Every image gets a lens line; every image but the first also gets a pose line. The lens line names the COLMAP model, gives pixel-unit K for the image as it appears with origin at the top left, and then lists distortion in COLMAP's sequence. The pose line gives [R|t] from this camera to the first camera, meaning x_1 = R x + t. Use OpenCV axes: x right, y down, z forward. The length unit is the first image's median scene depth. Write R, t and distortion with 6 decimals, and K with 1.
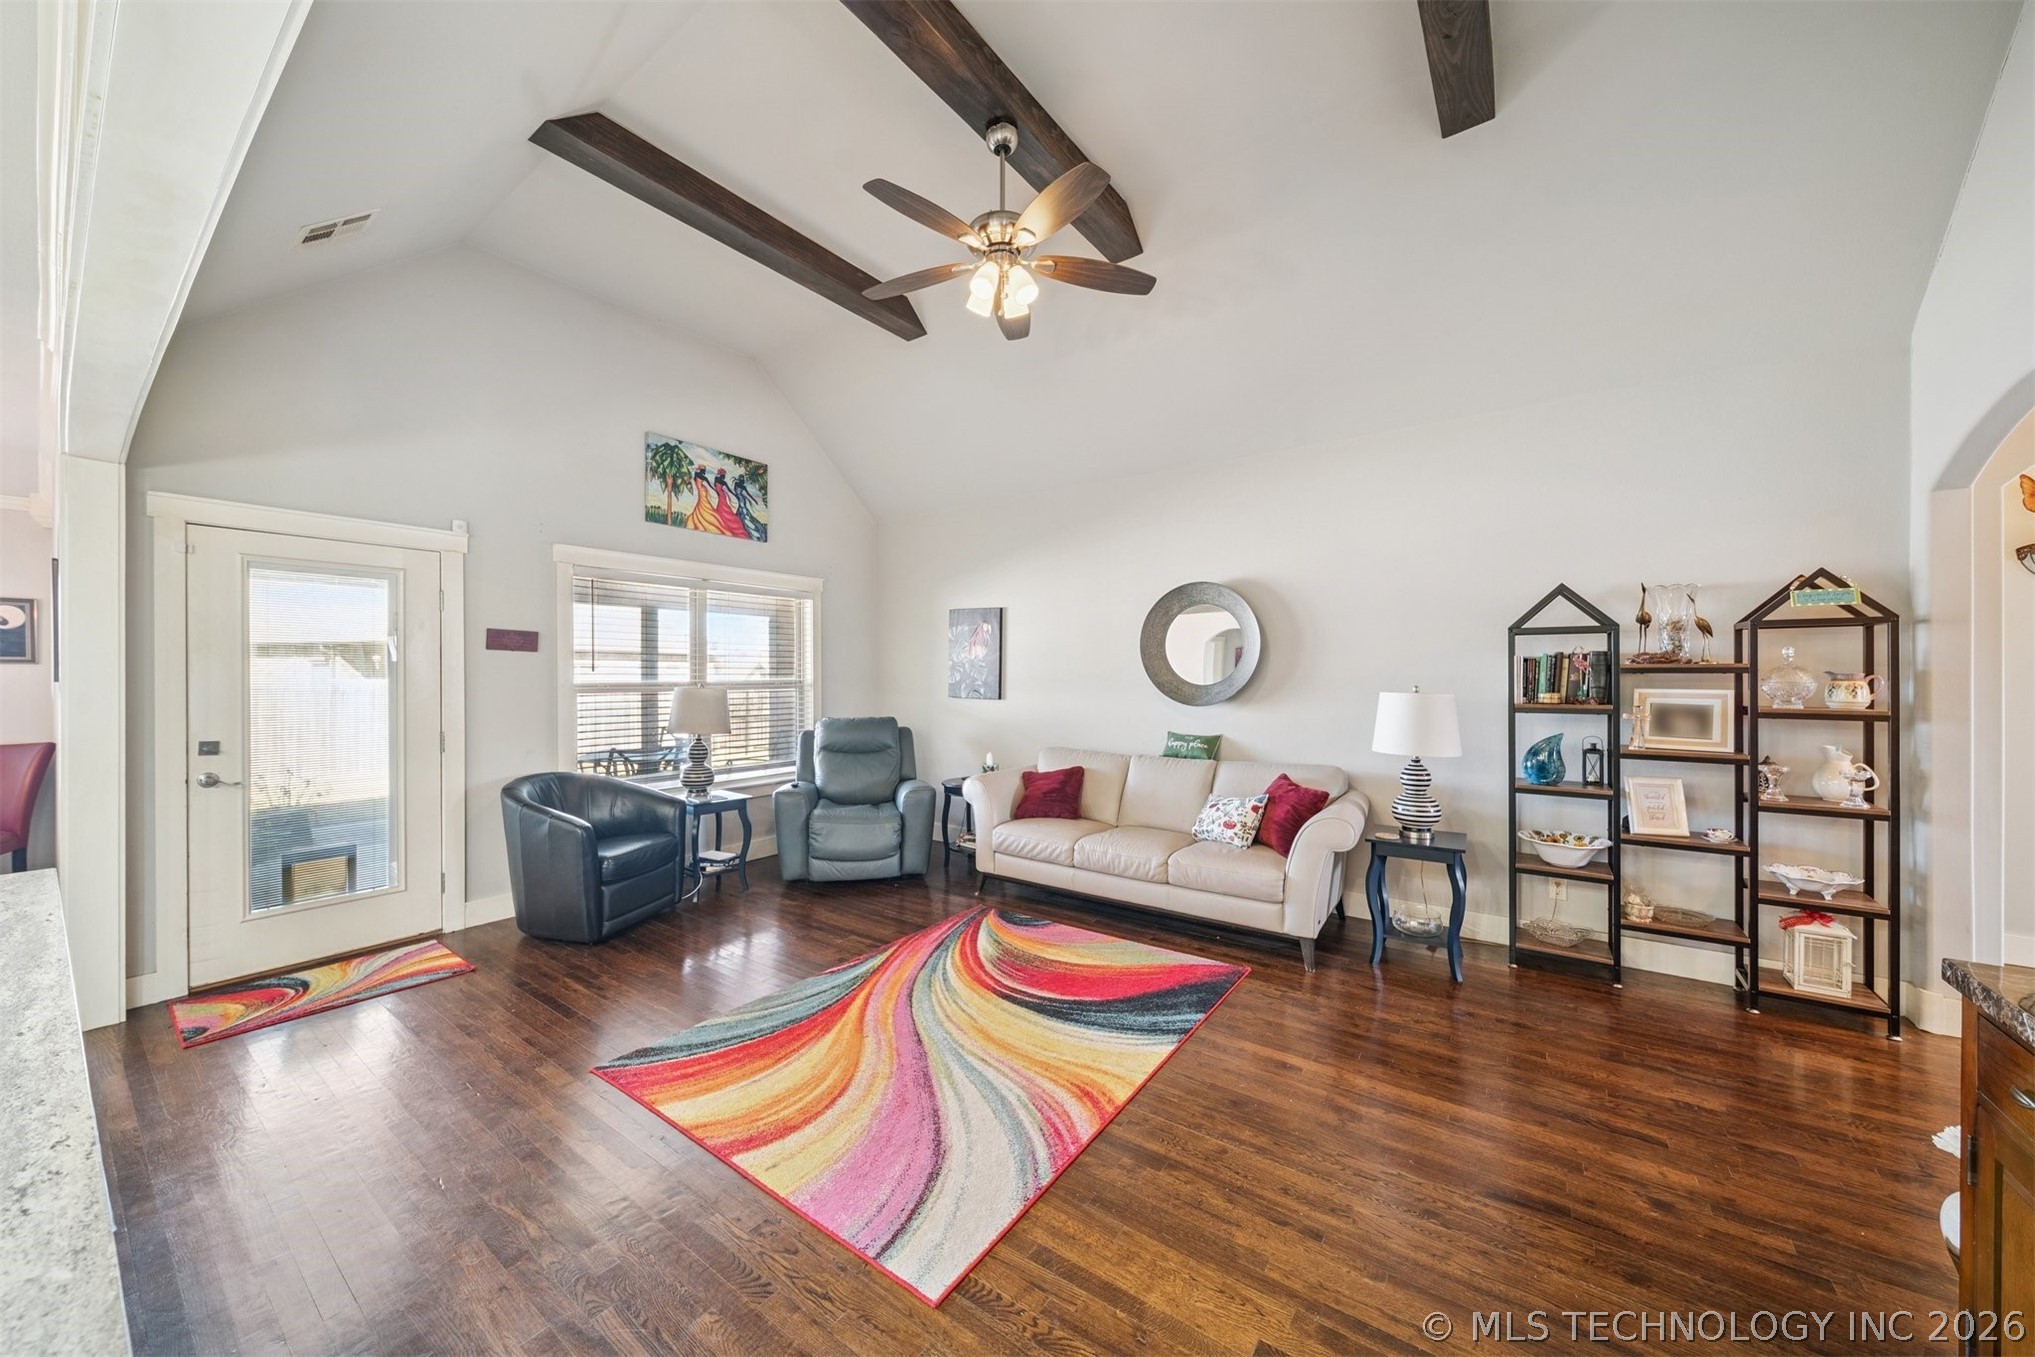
lens RADIAL K [[719.4, 0, 994.2], [0, 719.4, 675.9], [0, 0, 1]] dist [0.004152, -0.001644]
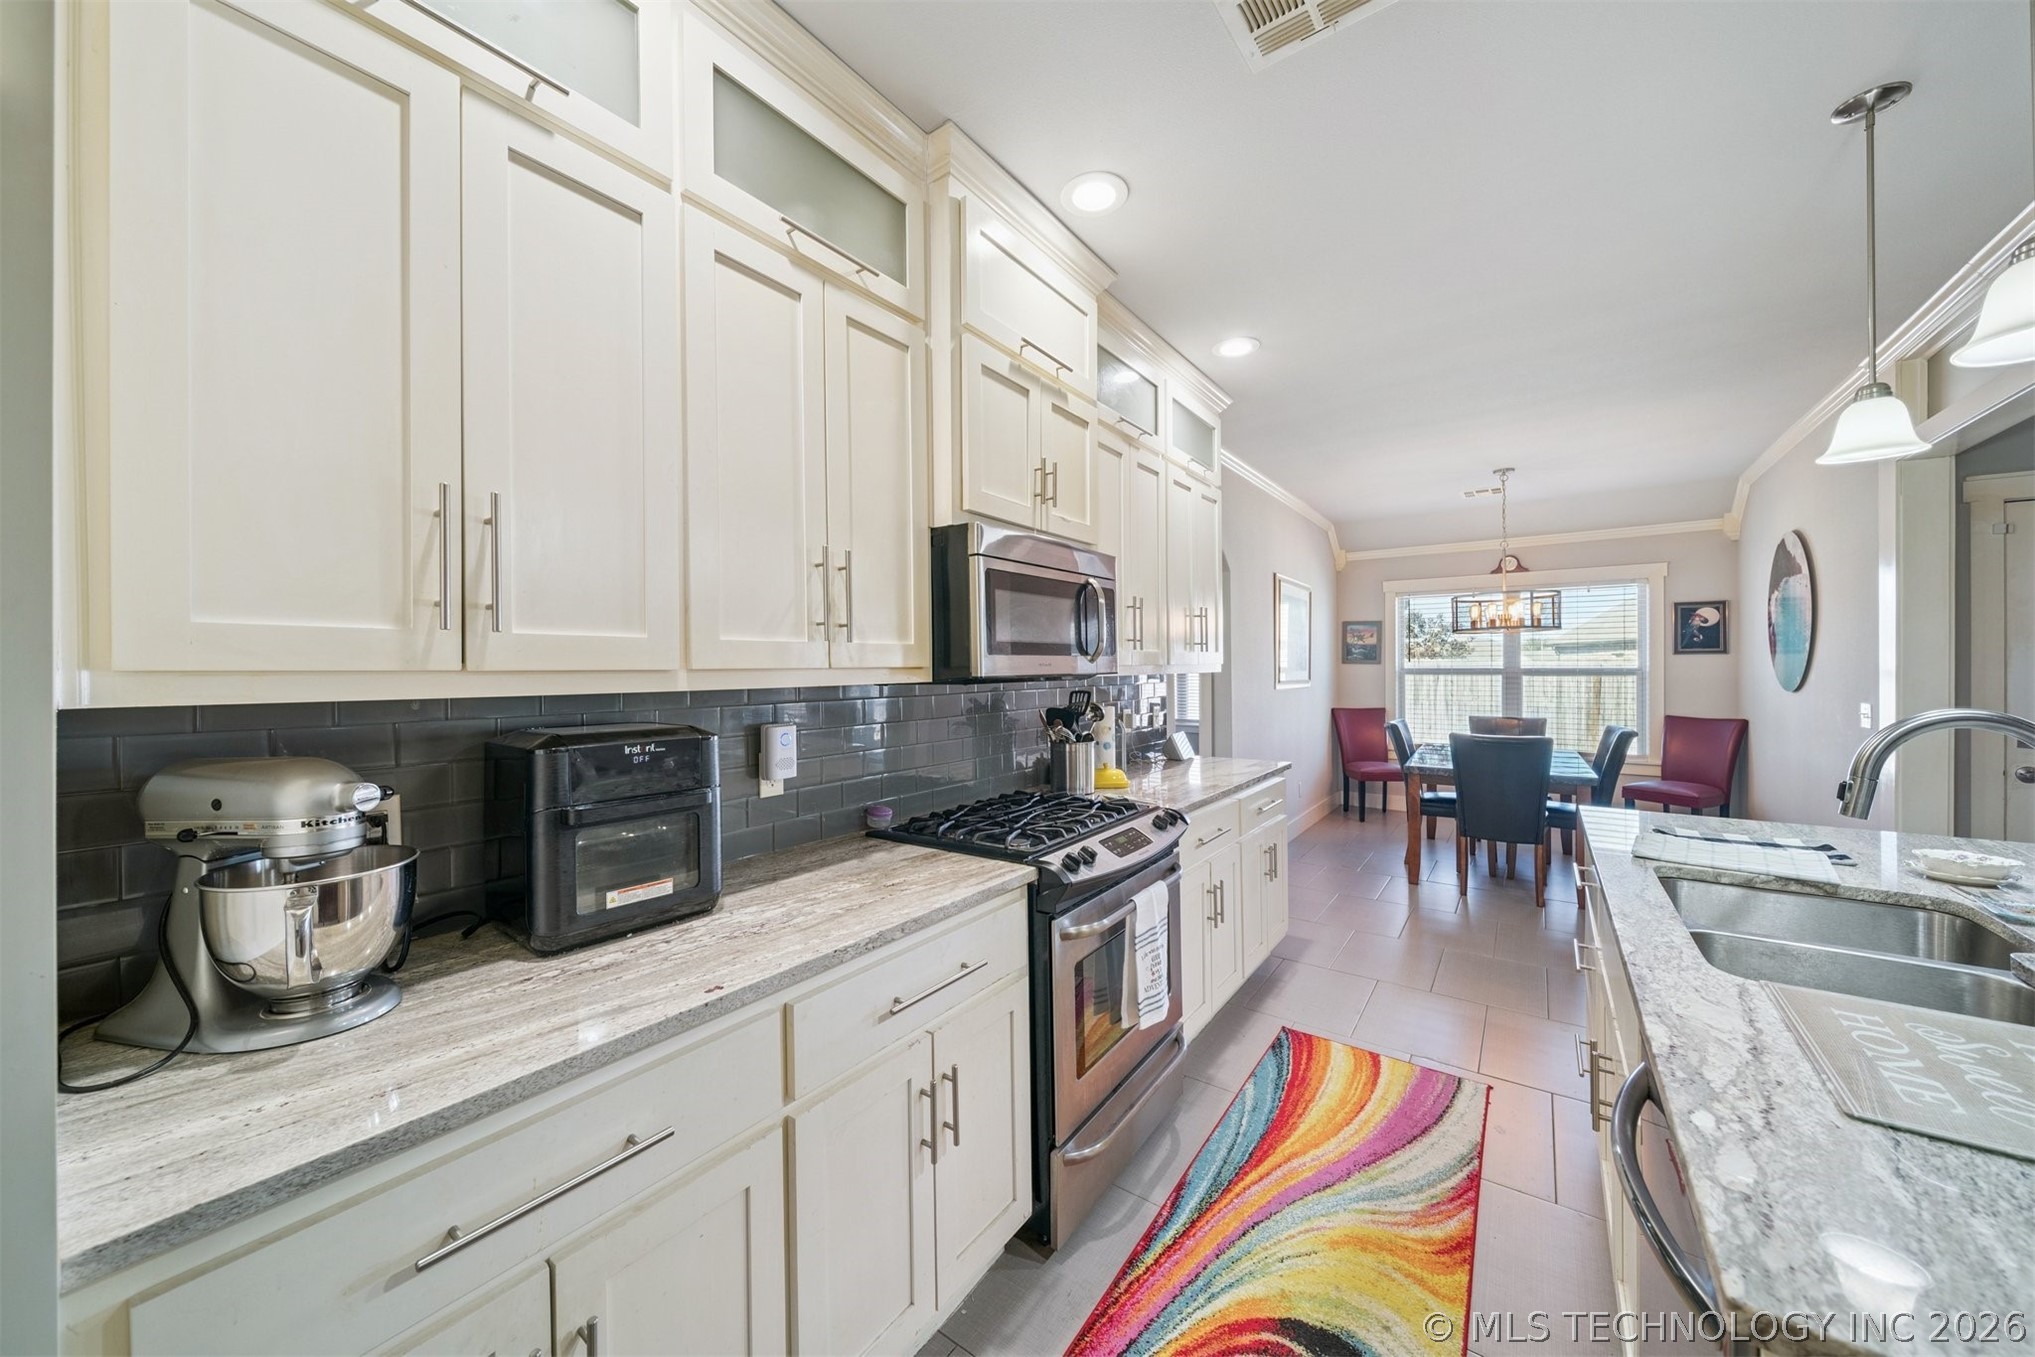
lens RADIAL K [[719.4, 0, 1008.5], [0, 719.4, 670.0], [0, 0, 1]] dist [0.004152, -0.001644]
pose [[0.008103, 0.006699, -0.999945, -0.125245], [0.001855, 0.999976, 0.006714, 0.001129], [0.999965, -0.001909, 0.008090, -0.233933]]
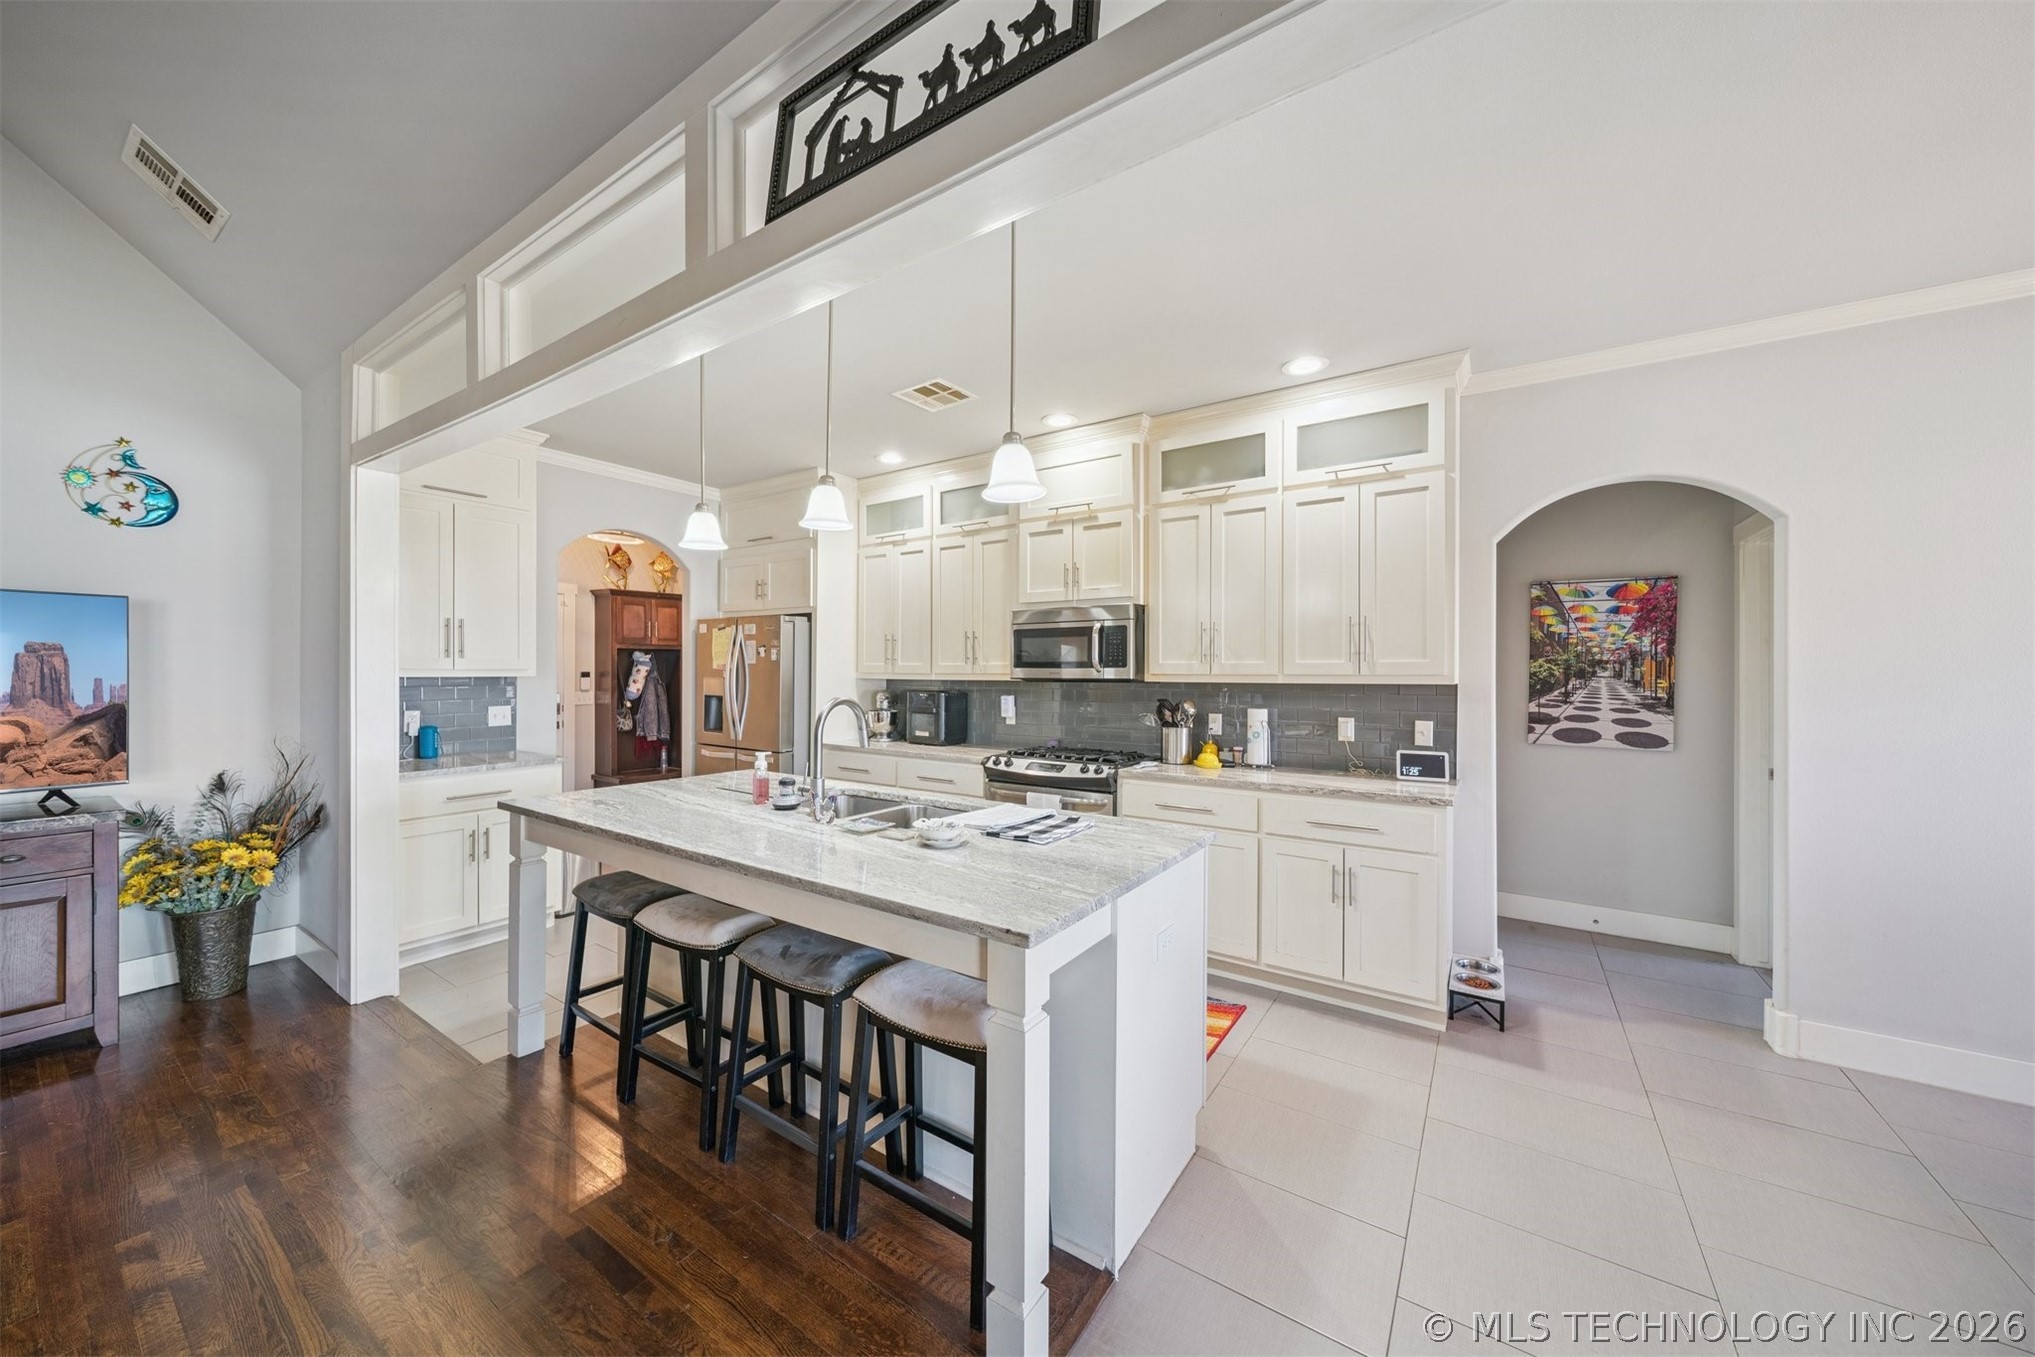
lens RADIAL K [[719.4, 0, 991.3], [0, 719.4, 673.1], [0, 0, 1]] dist [0.004152, -0.001644]
pose [[-0.999580, -0.003466, -0.028776, -0.487357], [-0.003604, 0.999982, 0.004769, -0.002947], [0.028758, 0.004871, -0.999575, 0.691956]]
